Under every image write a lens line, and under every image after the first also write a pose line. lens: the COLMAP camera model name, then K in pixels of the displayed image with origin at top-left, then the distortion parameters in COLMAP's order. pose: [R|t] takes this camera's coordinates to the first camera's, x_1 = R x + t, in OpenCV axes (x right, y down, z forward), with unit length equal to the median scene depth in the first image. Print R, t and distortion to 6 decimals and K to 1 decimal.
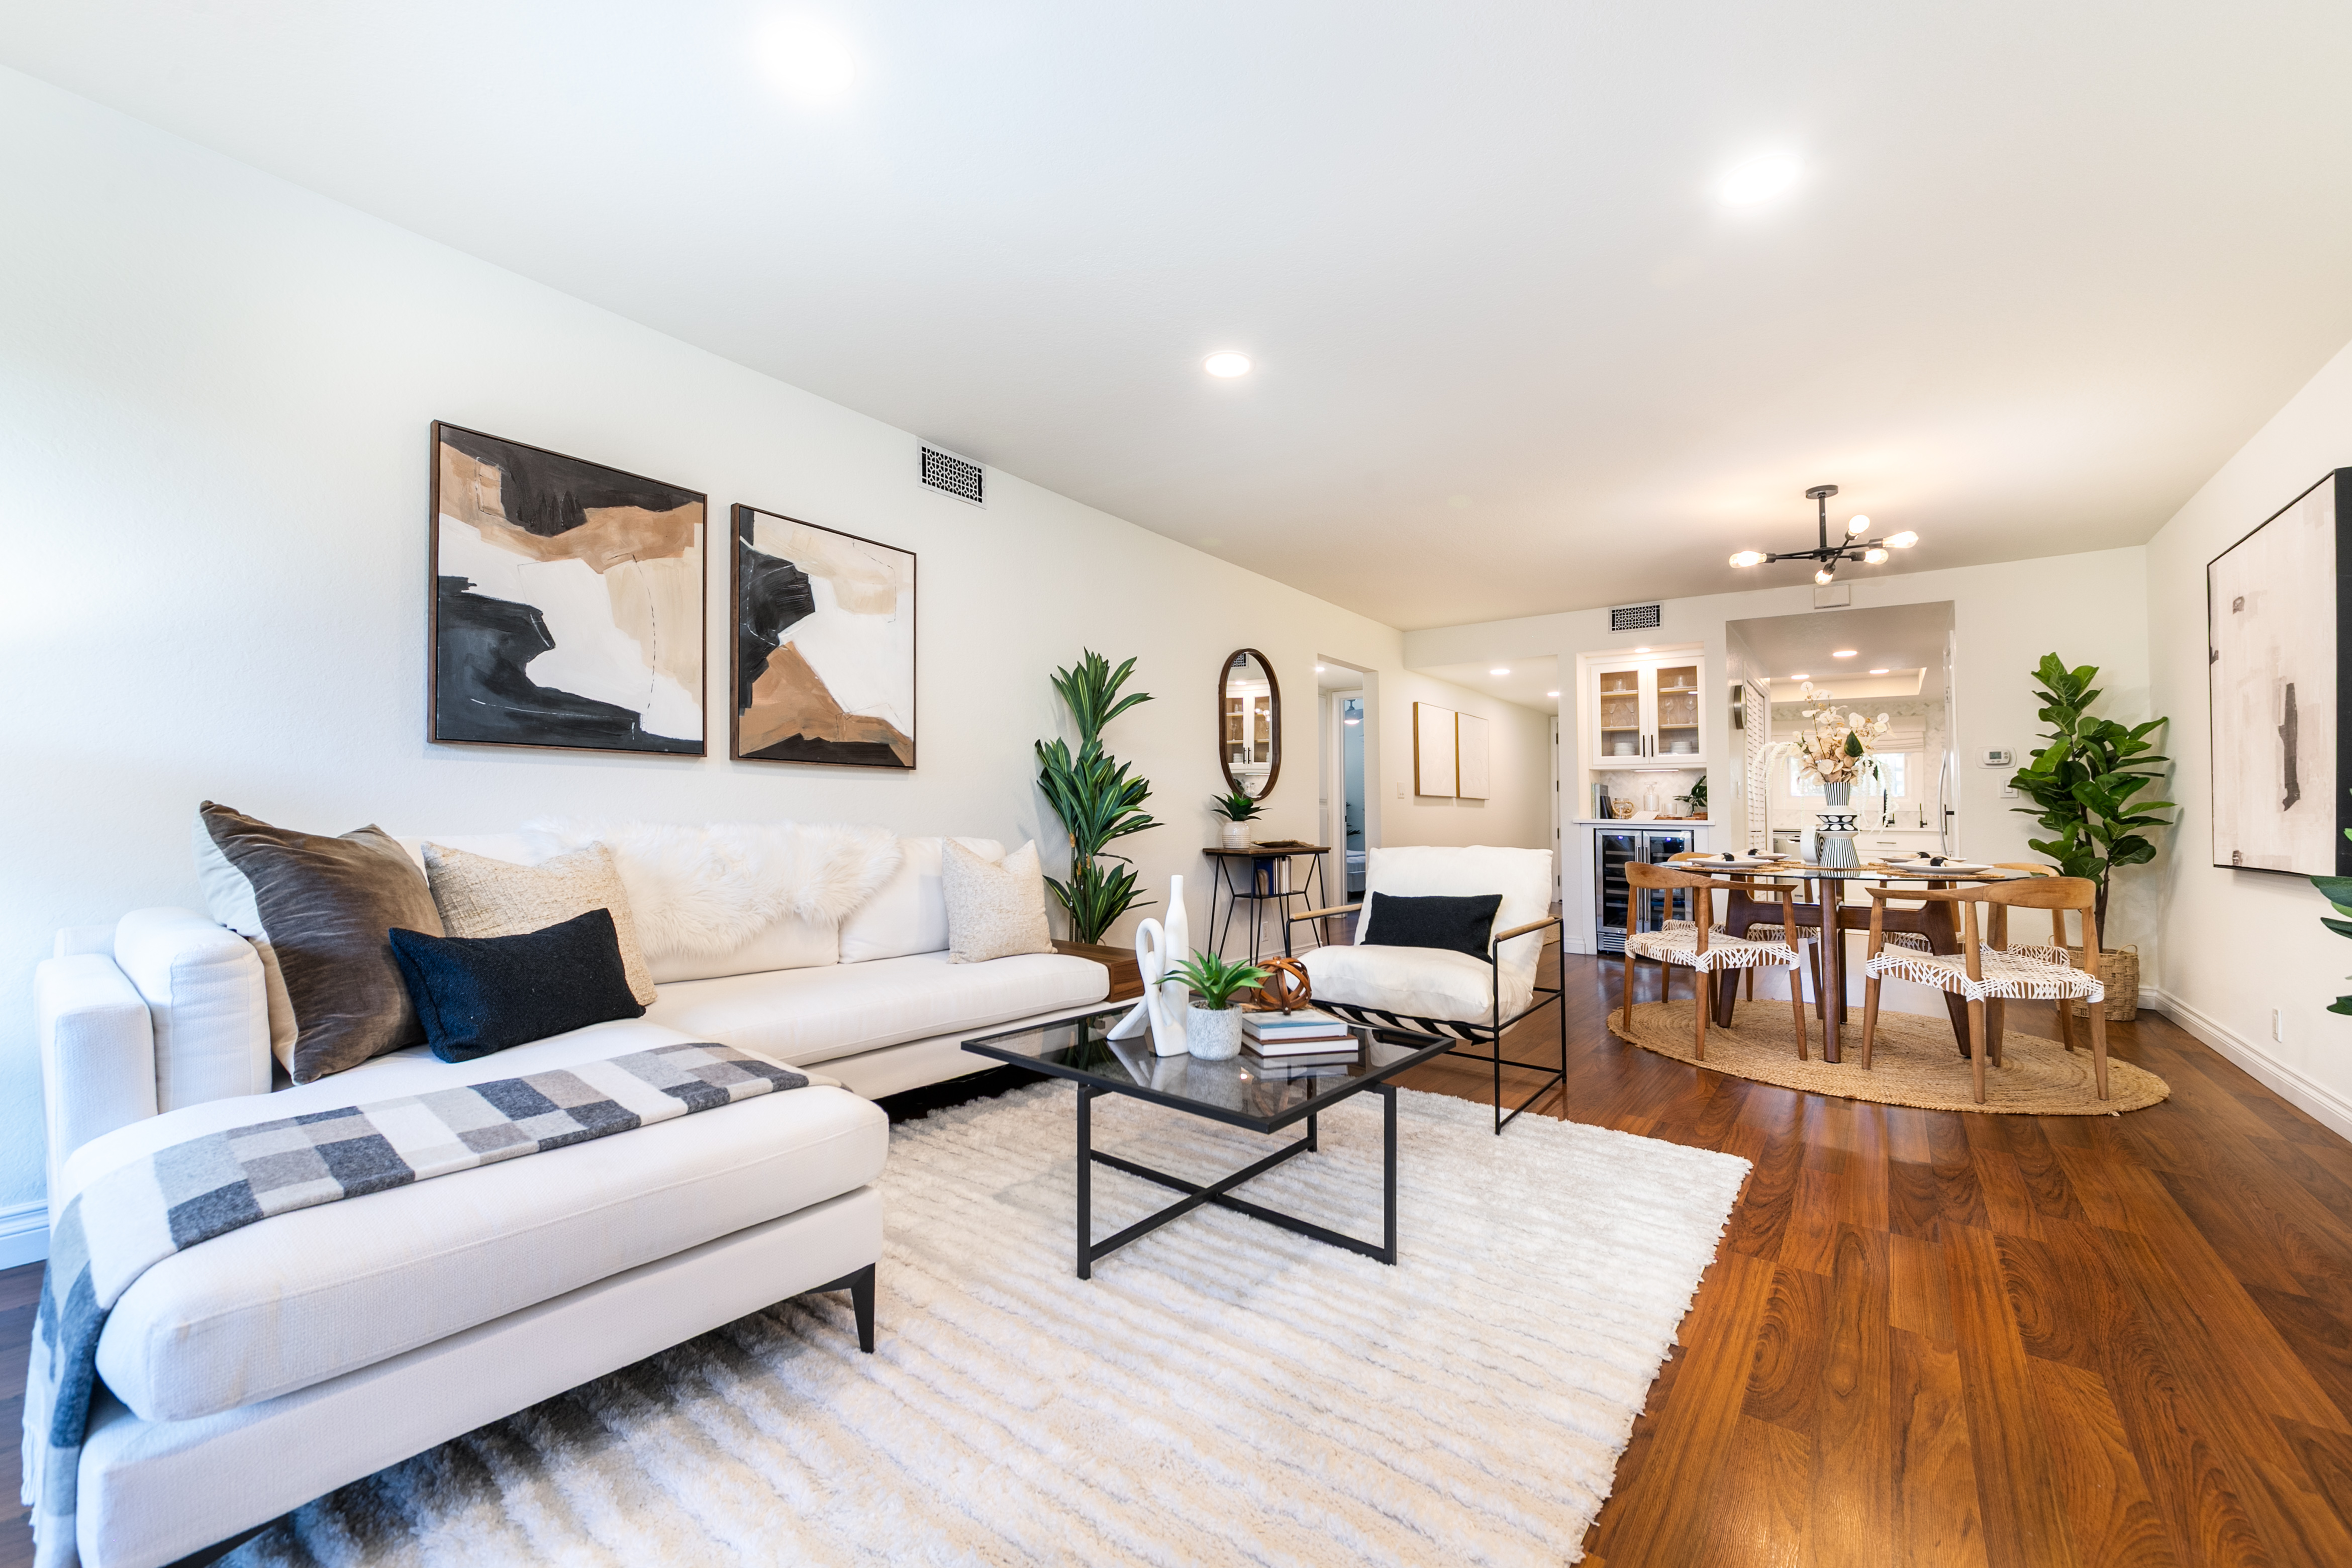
lens RADIAL K [[899.2, 0, 1176.0], [0, 899.2, 784.0], [0, 0, 1]] dist [-0.003537, -0.000364]
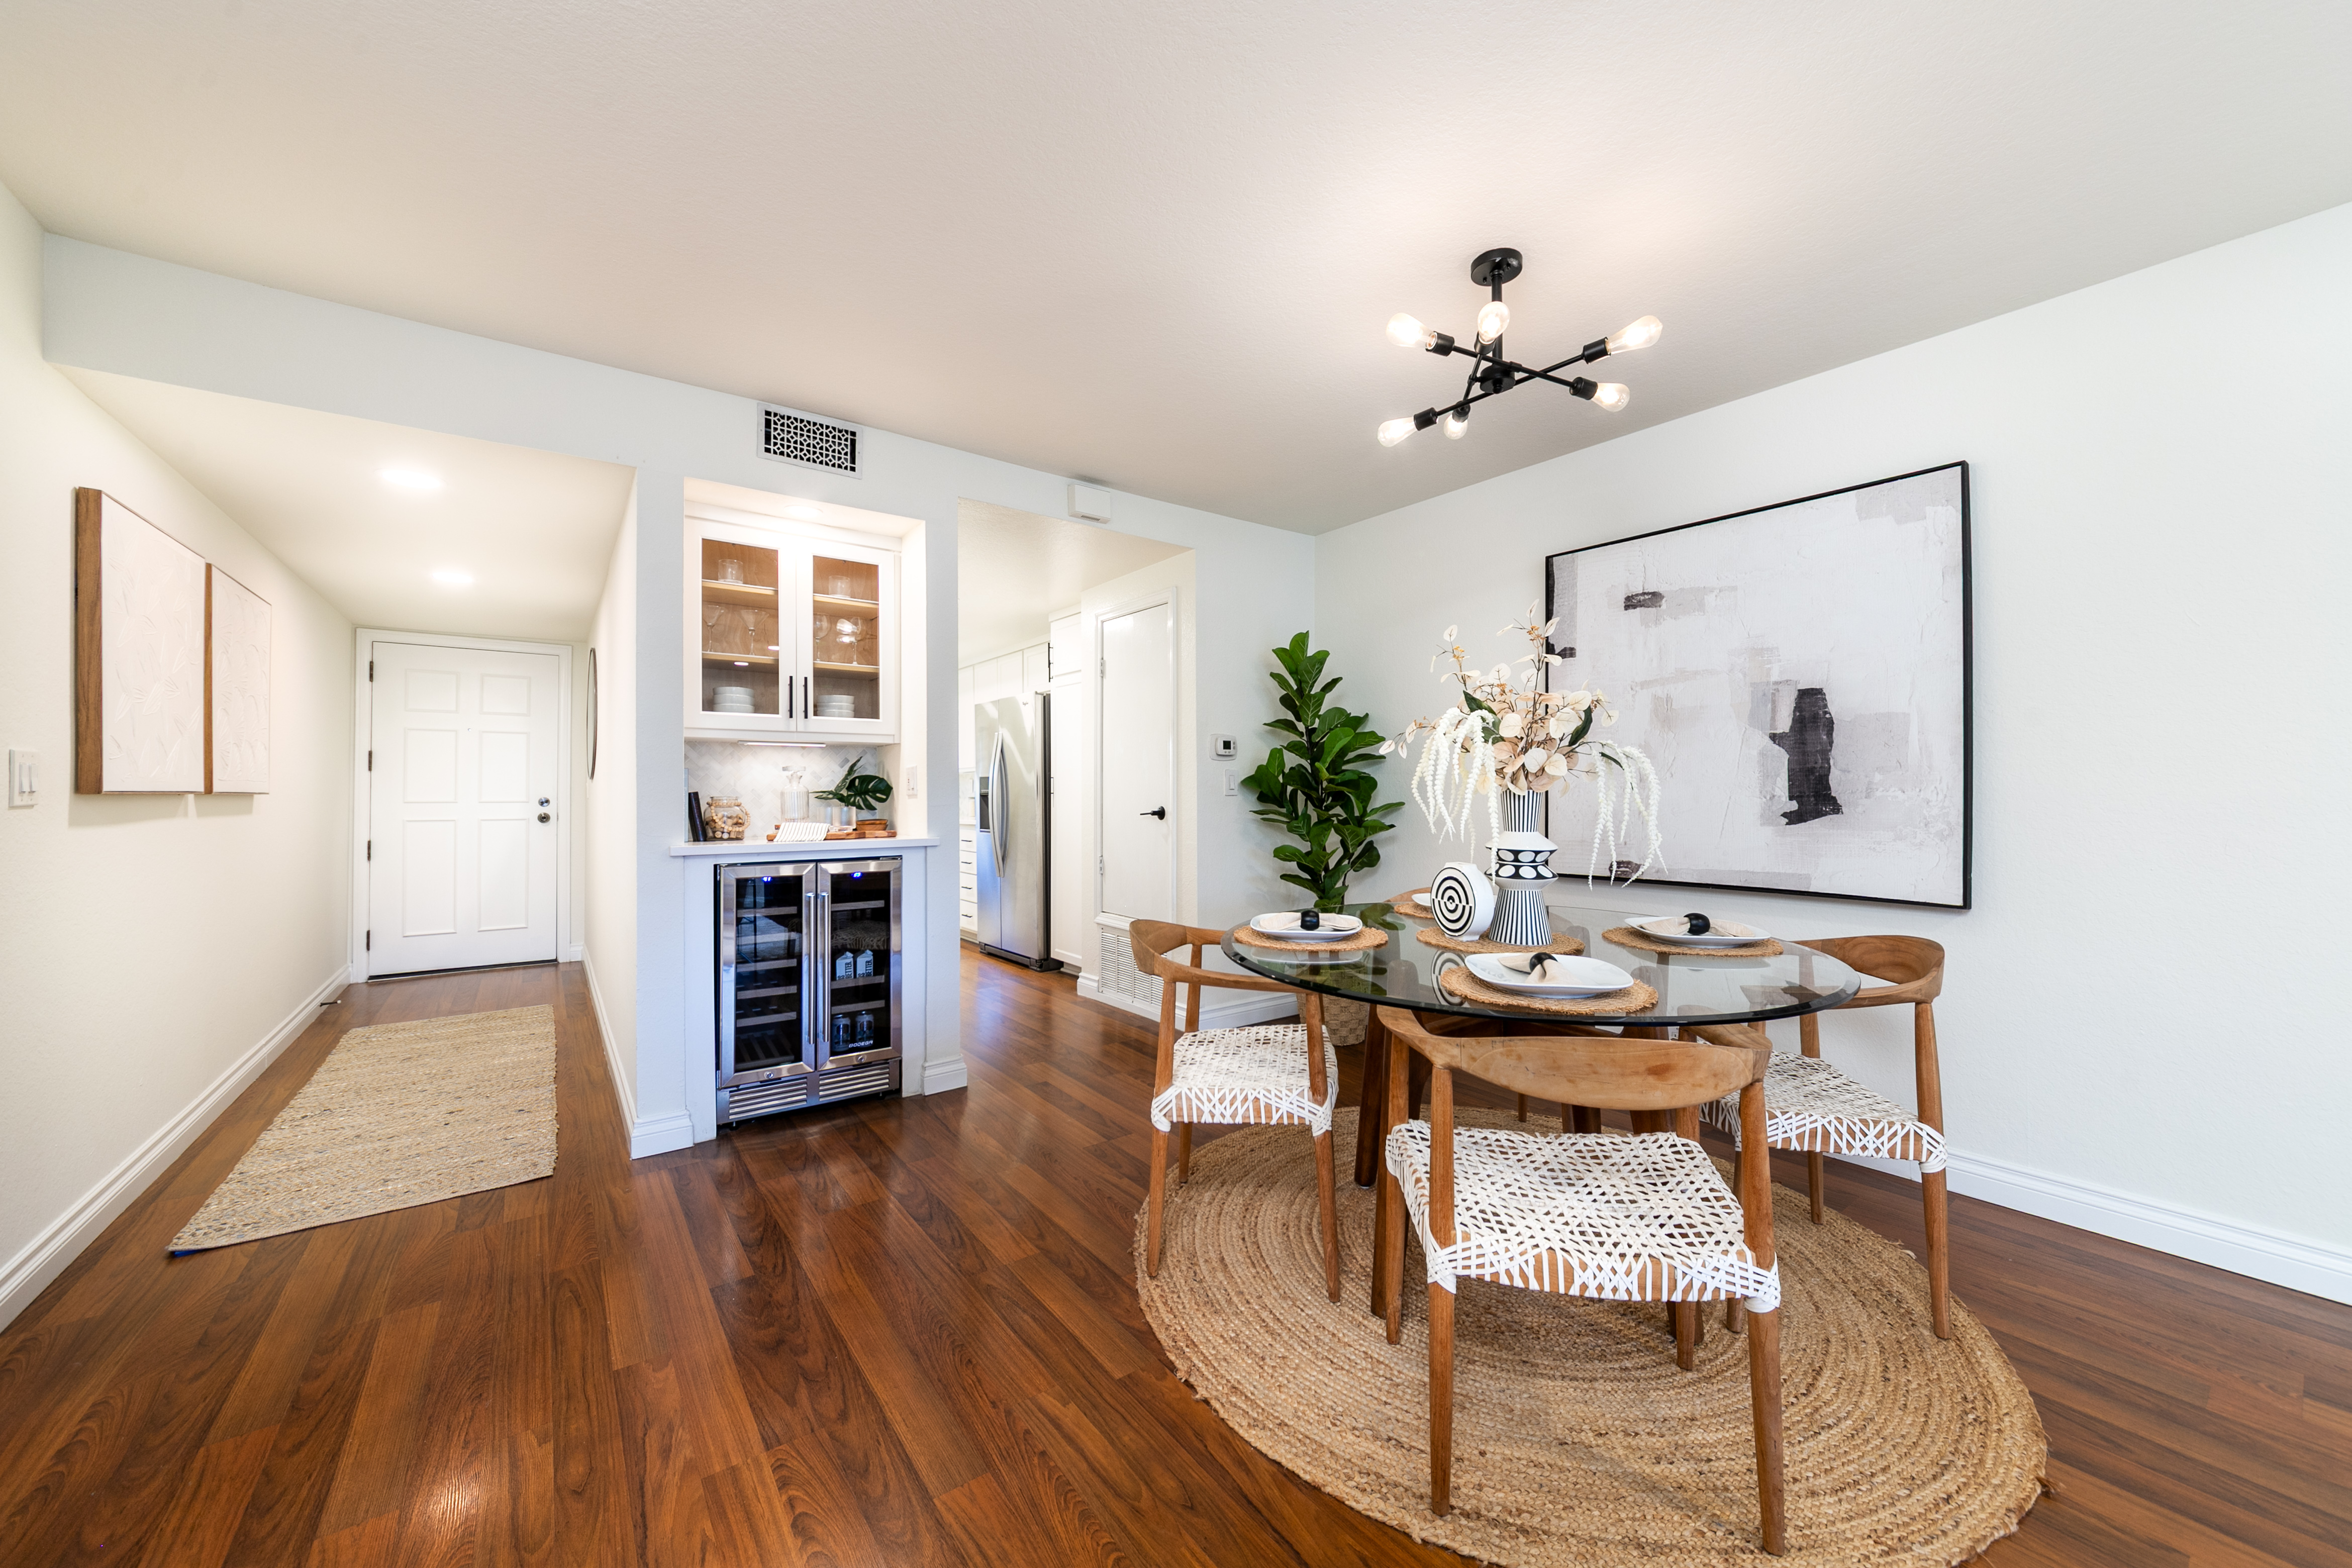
lens RADIAL K [[883.2, 0, 1193.2], [0, 883.2, 791.7], [0, 0, 1]] dist [-0.002174, 0.000343]
pose [[0.268542, -0.013423, 0.963175, 0.190642], [-0.023280, 0.999520, 0.020420, -0.008758], [-0.962987, -0.027906, 0.268100, 1.333028]]
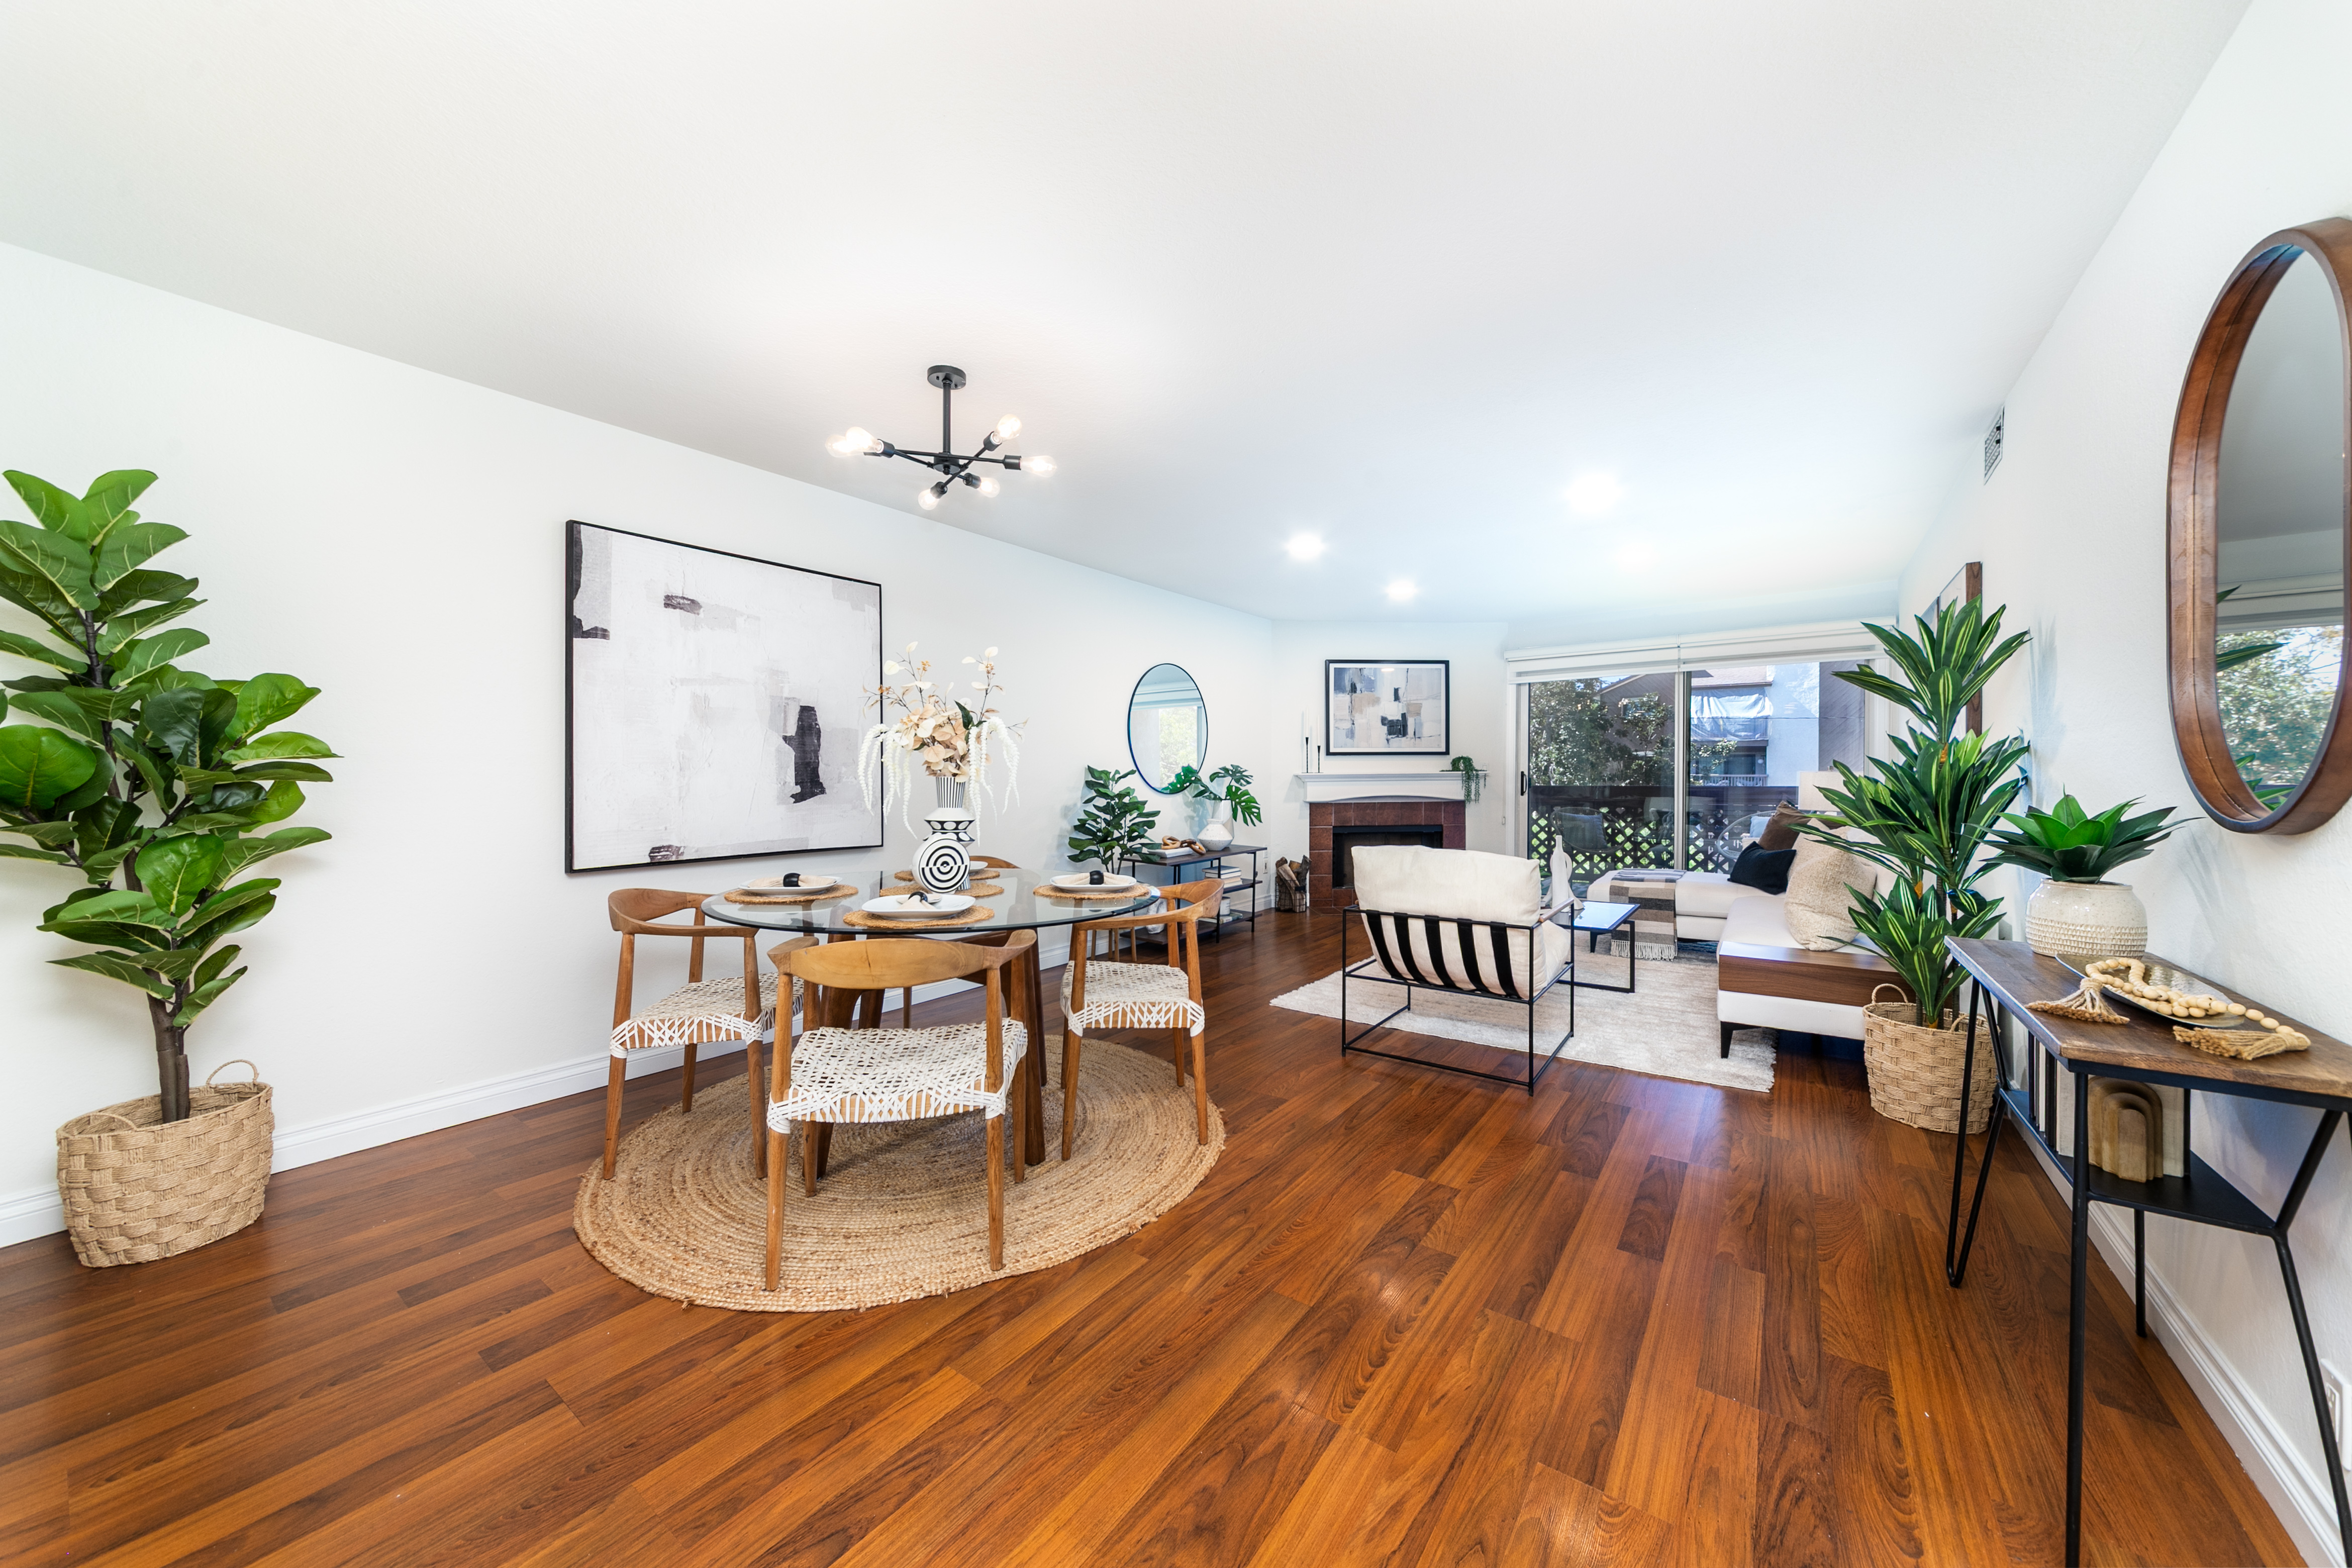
lens RADIAL K [[843.2, 0, 1171.8], [0, 843.2, 790.3], [0, 0, 1]] dist [0.001195, -0.000122]
pose [[-0.999232, -0.011119, -0.037571, 0.736105], [-0.010649, 0.999863, -0.012690, 0.021188], [0.037707, -0.012280, -0.999213, 2.199280]]
